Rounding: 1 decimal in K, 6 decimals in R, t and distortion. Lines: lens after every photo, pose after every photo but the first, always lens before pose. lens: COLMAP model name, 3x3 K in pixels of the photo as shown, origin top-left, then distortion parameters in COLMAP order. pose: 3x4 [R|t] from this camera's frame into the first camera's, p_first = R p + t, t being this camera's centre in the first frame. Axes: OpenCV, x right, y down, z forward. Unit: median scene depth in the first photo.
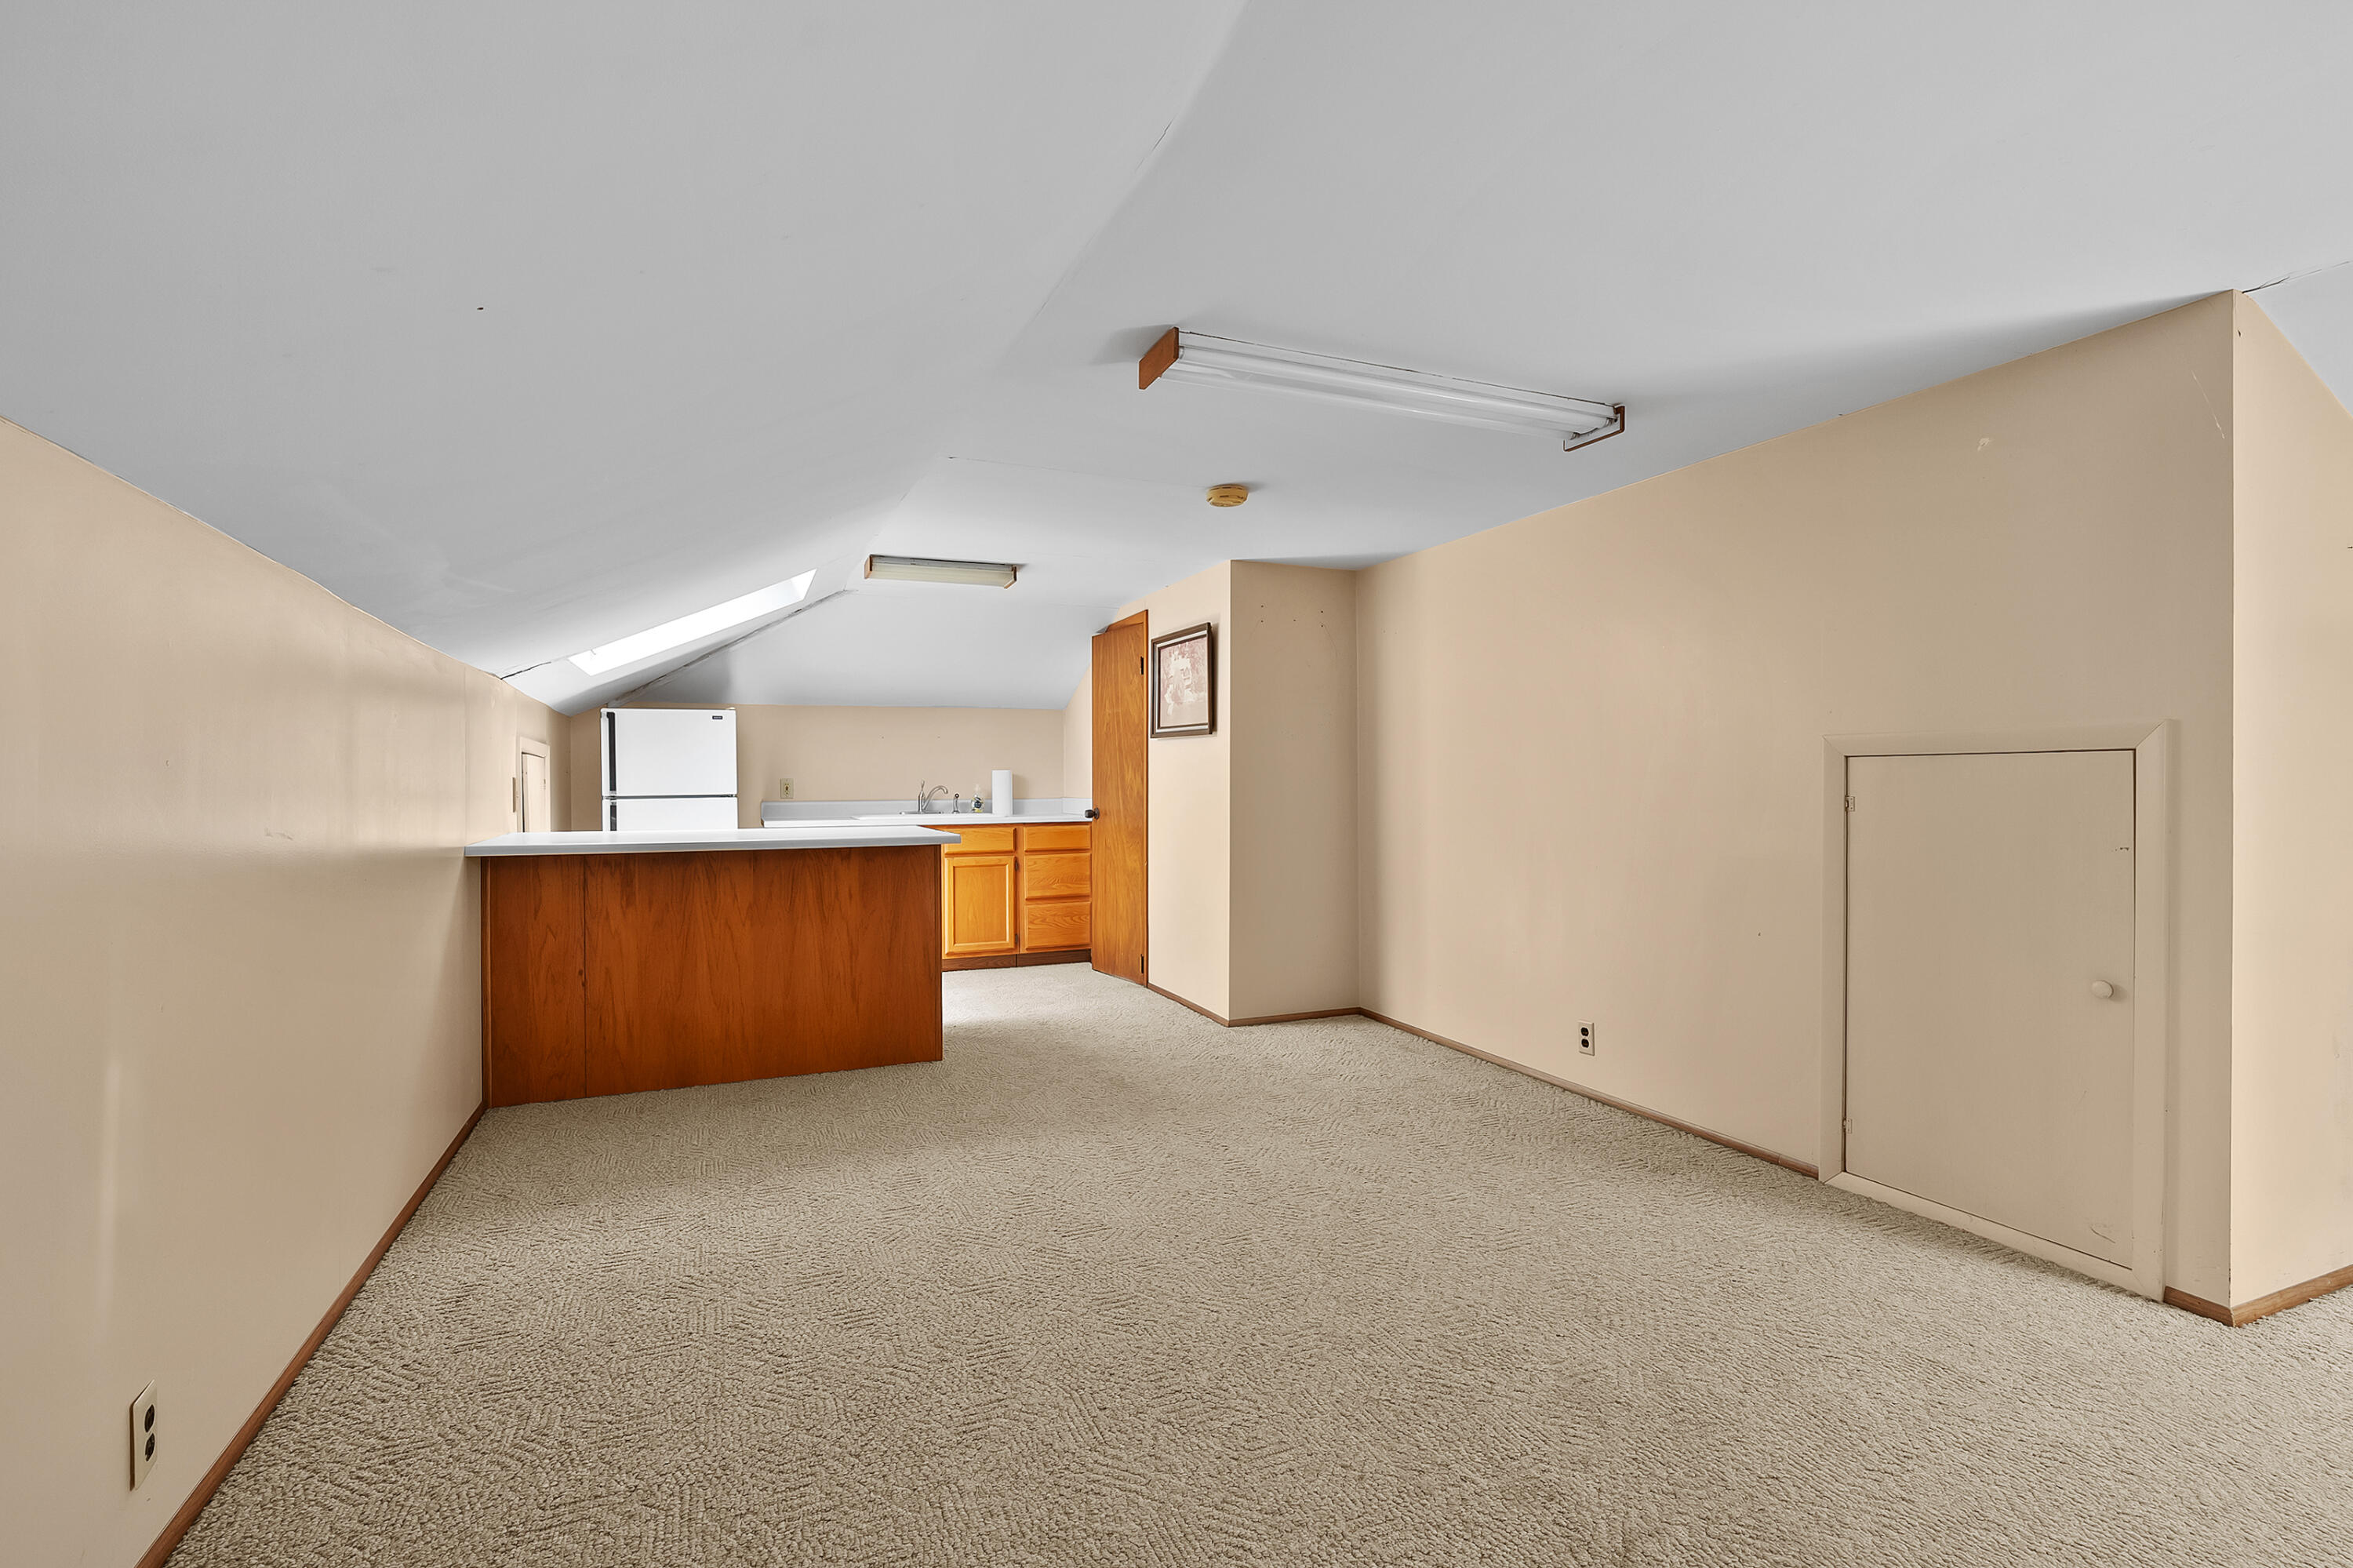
lens RADIAL K [[1098.1, 0, 1176.5], [0, 1098.1, 784.0], [0, 0, 1]] dist [-0.003878, 0.000412]
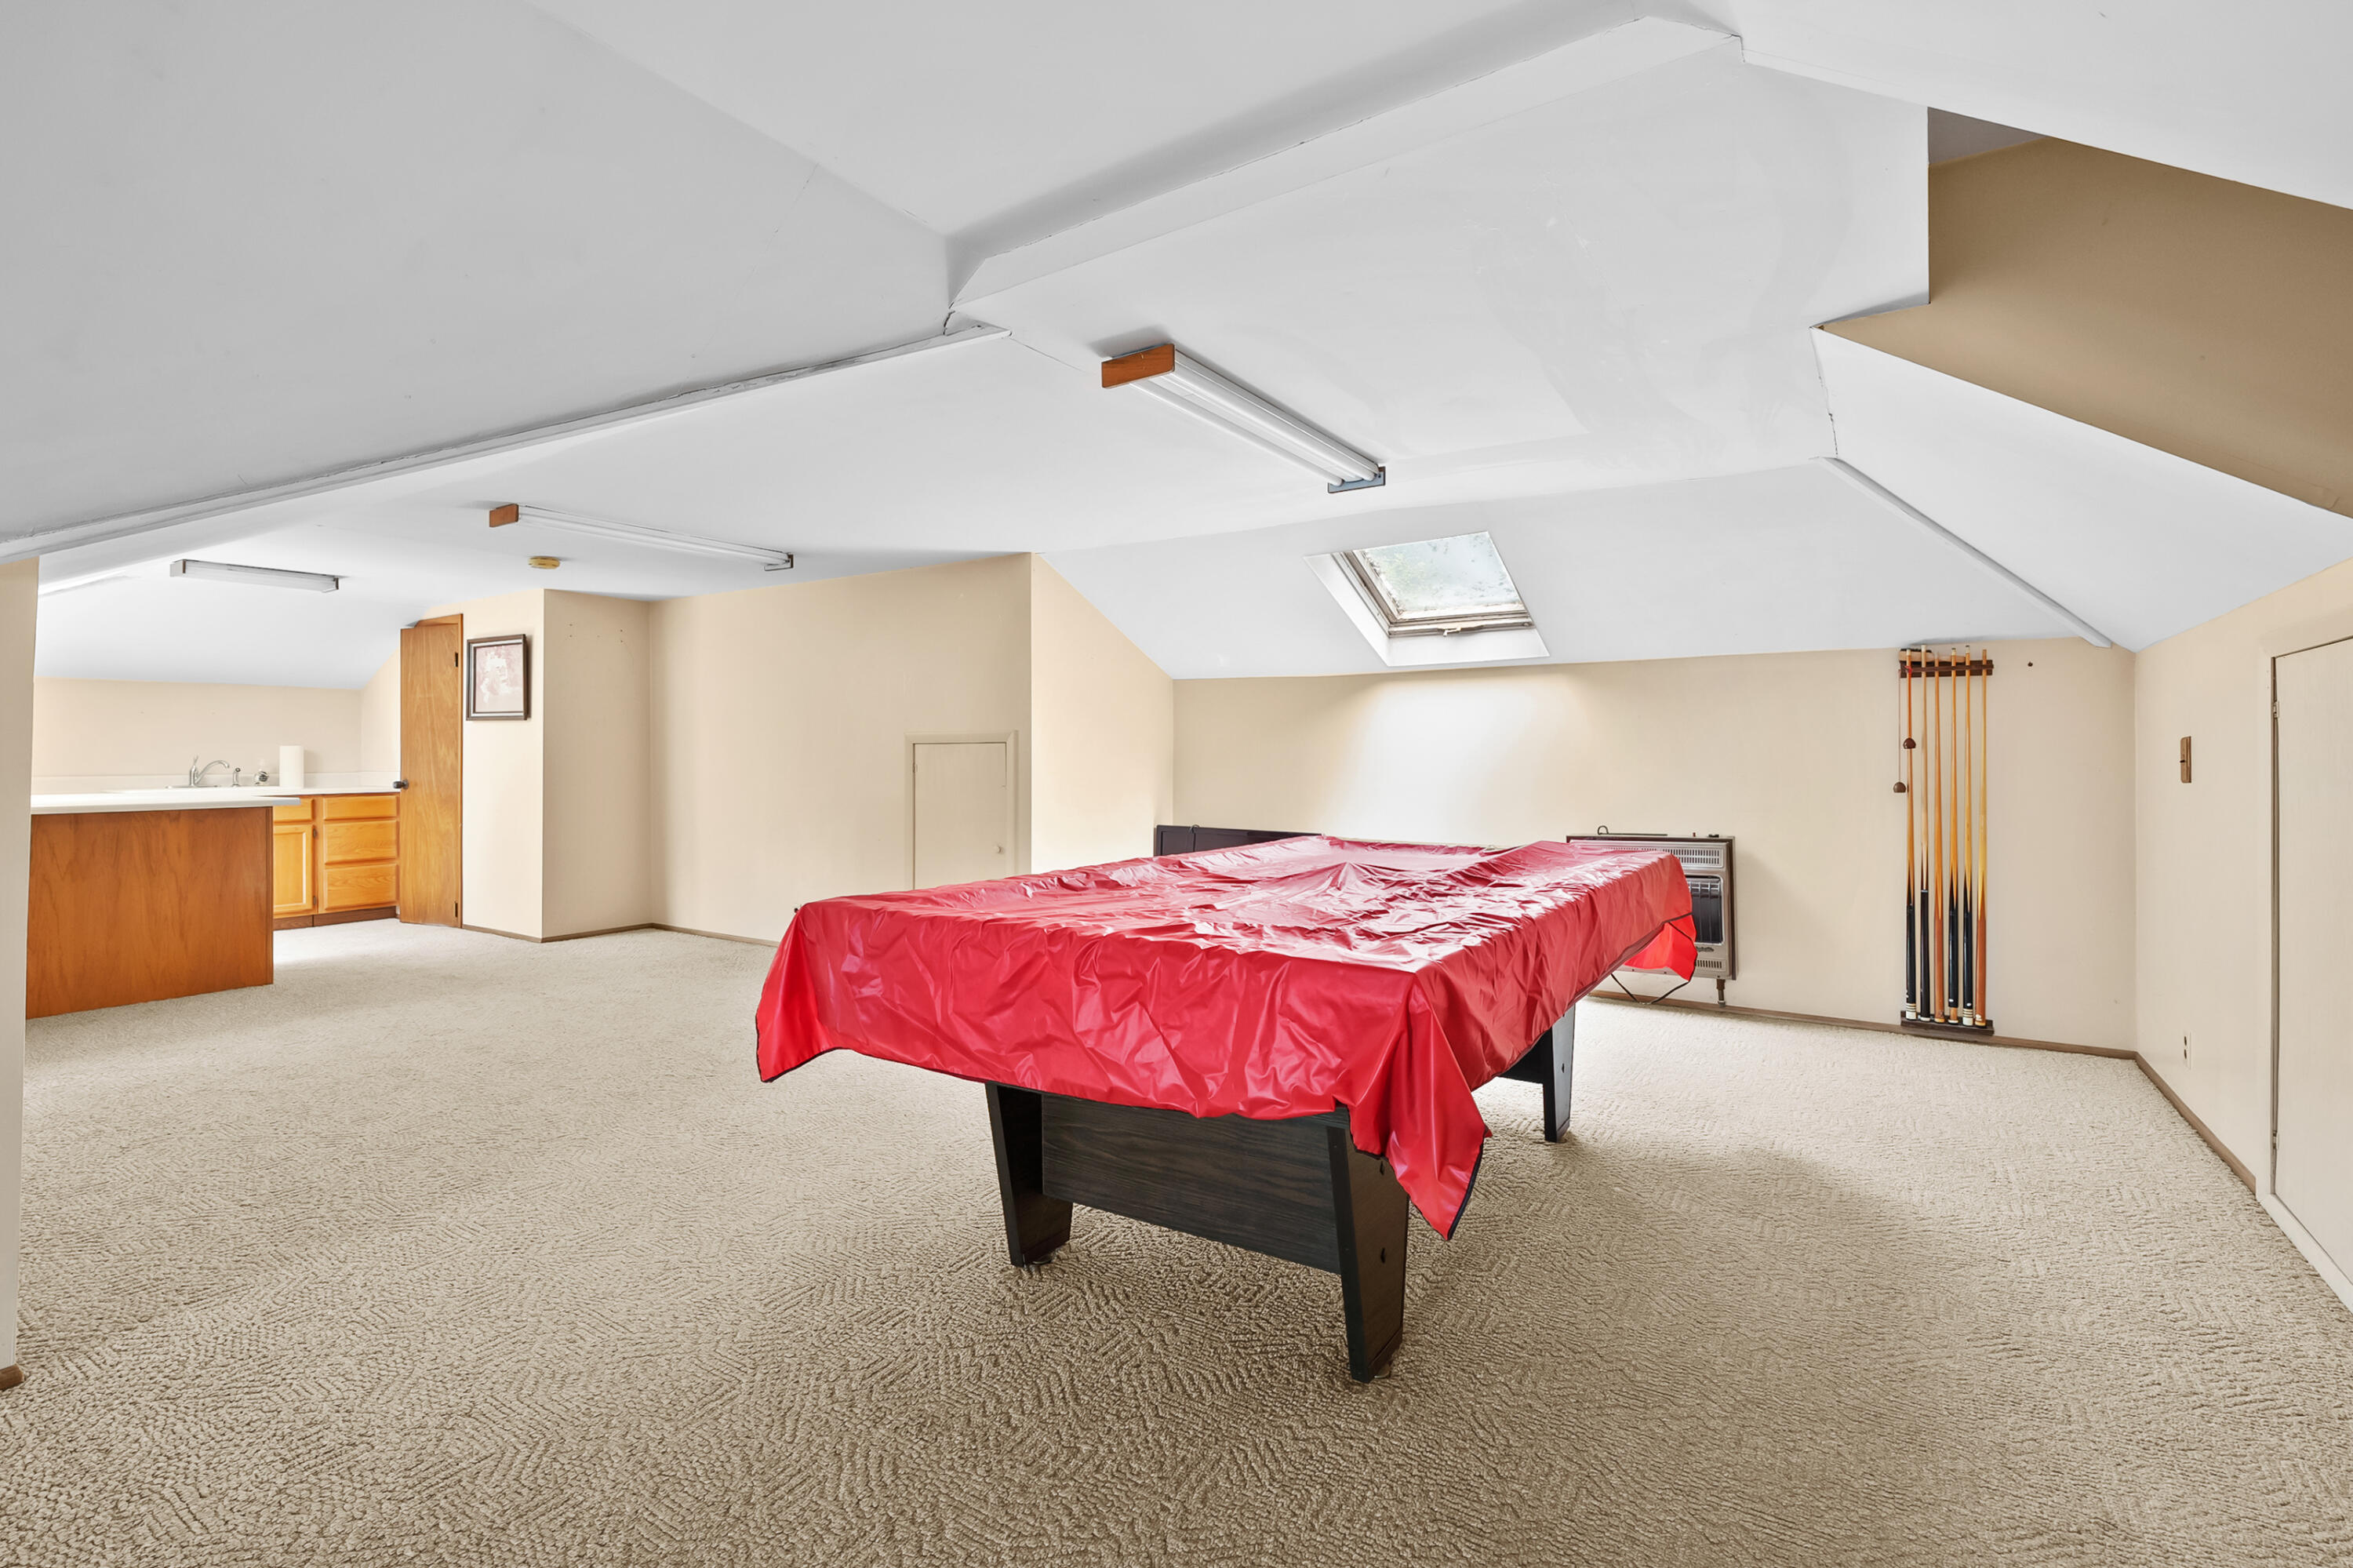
lens RADIAL K [[1074.0, 0, 1170.4], [0, 1074.0, 756.5], [0, 0, 1]] dist [-0.001044, 0.000433]
pose [[0.832946, 0.000806, 0.553354, -0.031821], [0.000683, 0.999997, -0.002486, 0.001277], [-0.553354, 0.002449, 0.832943, -0.419063]]
